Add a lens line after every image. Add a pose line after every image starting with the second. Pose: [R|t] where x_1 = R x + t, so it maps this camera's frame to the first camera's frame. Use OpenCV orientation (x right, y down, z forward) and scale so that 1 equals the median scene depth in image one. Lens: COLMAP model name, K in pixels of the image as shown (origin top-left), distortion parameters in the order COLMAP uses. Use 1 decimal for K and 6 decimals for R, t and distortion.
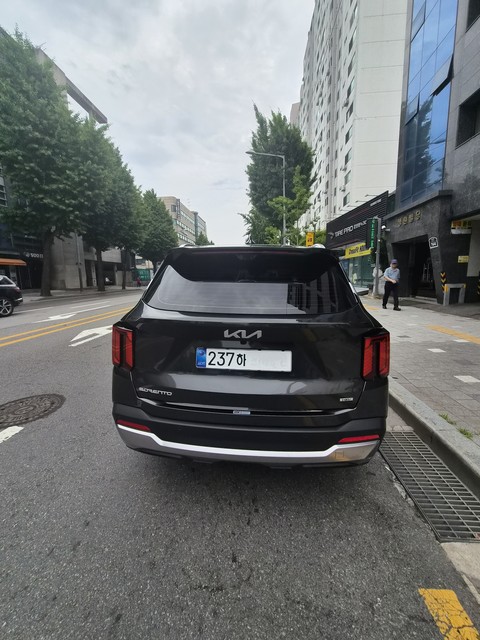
lens RADIAL K [[261.8, 0, 238.7], [0, 261.8, 316.8], [0, 0, 1]] dist [-0.000505, 0.000284]
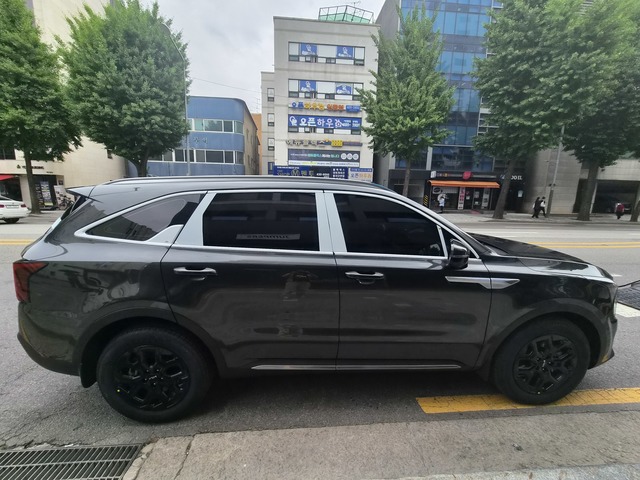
lens RADIAL K [[261.4, 0, 316.8], [0, 261.4, 241.4], [0, 0, 1]] dist [-0.000451, 0.000350]
pose [[0.161032, 0.186261, -0.969214, 0.161256], [-0.173625, 0.972061, 0.157961, -0.037235], [0.971557, 0.142843, 0.188873, 0.178143]]
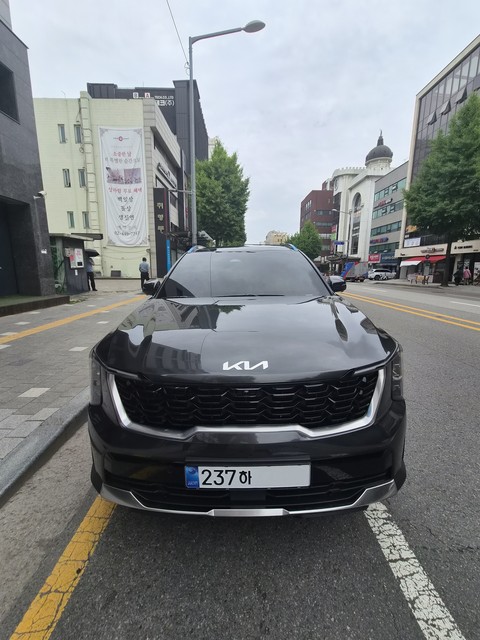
lens RADIAL K [[261.8, 0, 238.7], [0, 261.8, 316.8], [0, 0, 1]] dist [-0.000505, 0.000284]
pose [[-0.996649, 0.023143, -0.078461, 0.033835], [-0.004517, 0.942111, 0.335269, -0.062642], [0.081678, 0.334500, -0.938849, 0.409256]]
